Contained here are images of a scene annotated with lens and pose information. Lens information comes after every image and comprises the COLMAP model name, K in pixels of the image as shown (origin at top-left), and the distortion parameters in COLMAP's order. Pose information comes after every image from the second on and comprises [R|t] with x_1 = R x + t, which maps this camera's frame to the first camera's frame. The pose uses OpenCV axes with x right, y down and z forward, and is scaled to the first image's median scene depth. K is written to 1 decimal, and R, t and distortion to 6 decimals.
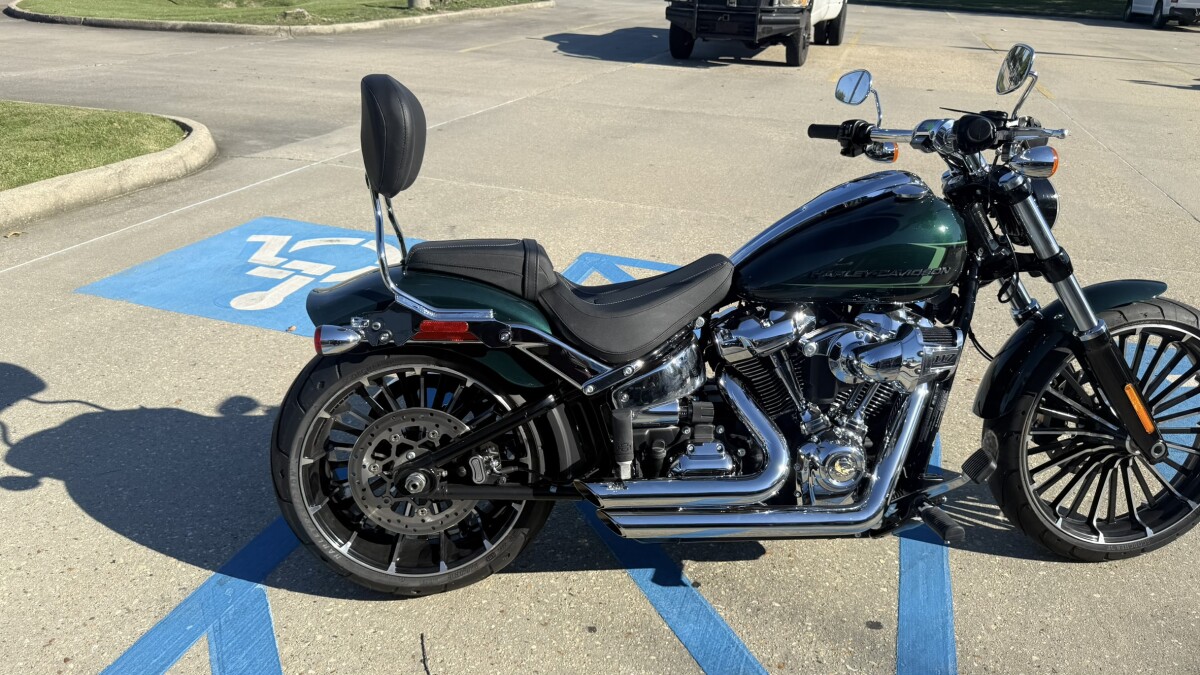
lens RADIAL K [[837.5, 0, 600.0], [0, 837.5, 354.5], [0, 0, 1]] dist [0.097362, -0.145417]
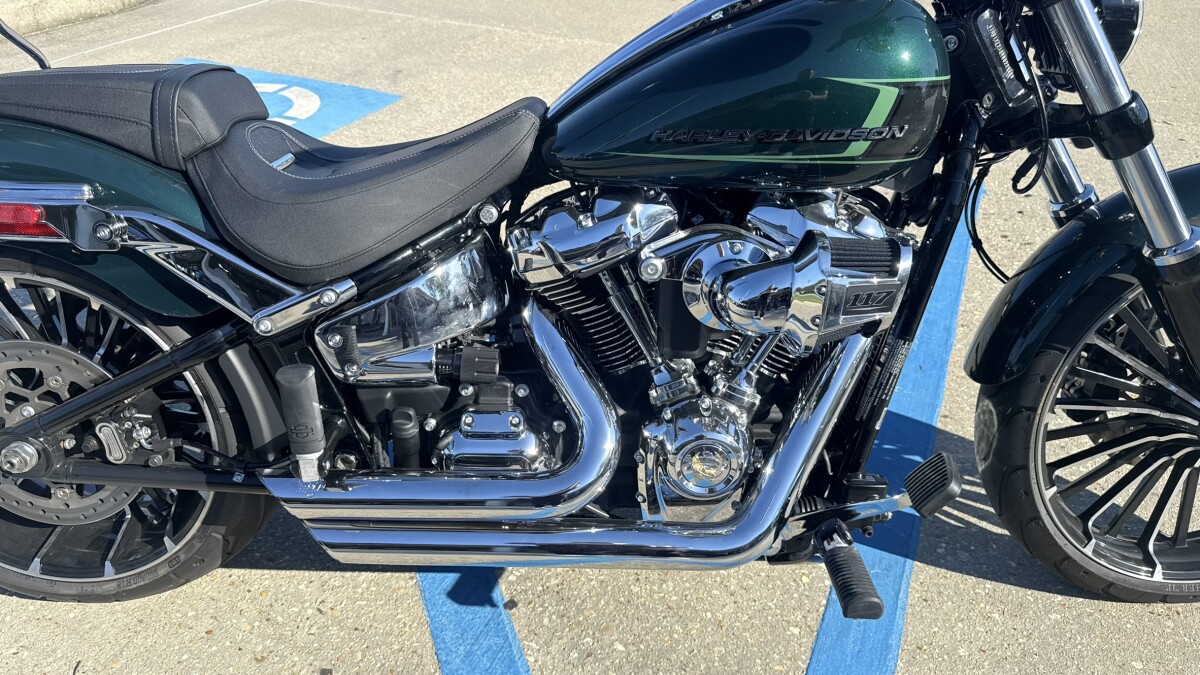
lens RADIAL K [[840.2, 0, 587.5], [0, 840.2, 343.0], [0, 0, 1]] dist [0.063194, -0.084331]
pose [[0.993303, 0.044315, -0.106699, 0.250842], [-0.028428, 0.988869, 0.146048, -0.036266], [0.111984, -0.142037, 0.983507, 0.392403]]
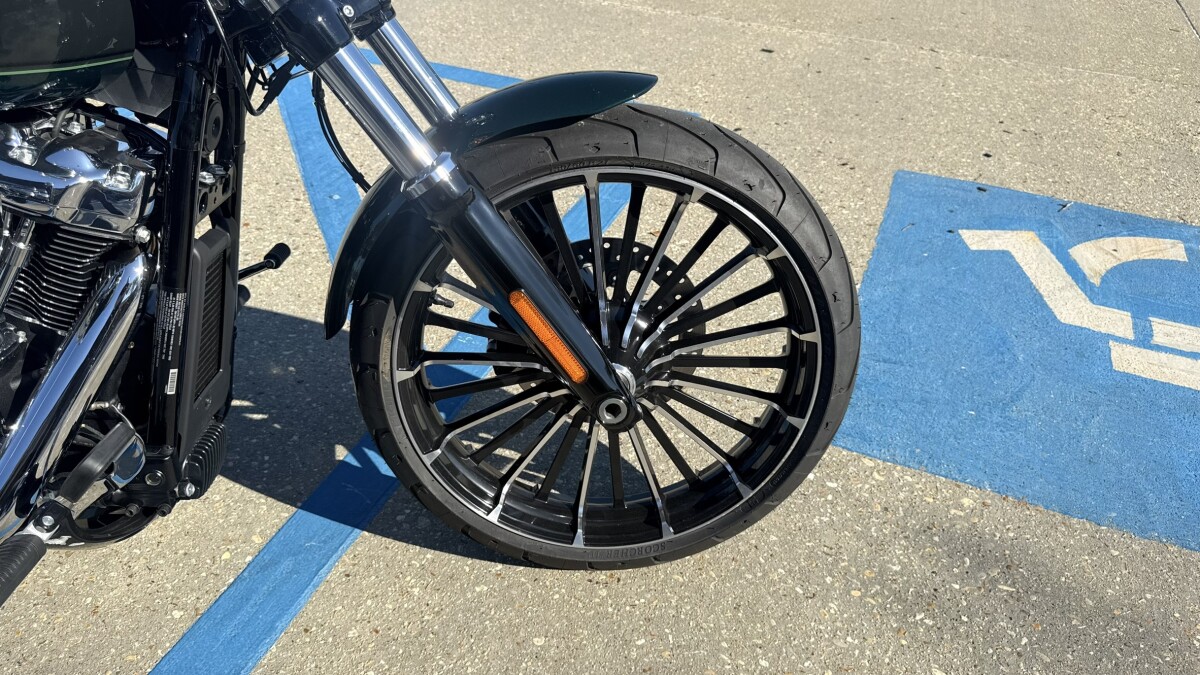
lens RADIAL K [[836.6, 0, 581.0], [0, 836.6, 340.8], [0, 0, 1]] dist [0.184020, -0.406868]
pose [[0.996063, 0.039175, -0.079528, 0.696493], [-0.022078, 0.978421, 0.205438, -0.039821], [0.085860, -0.202873, 0.975434, 0.511857]]
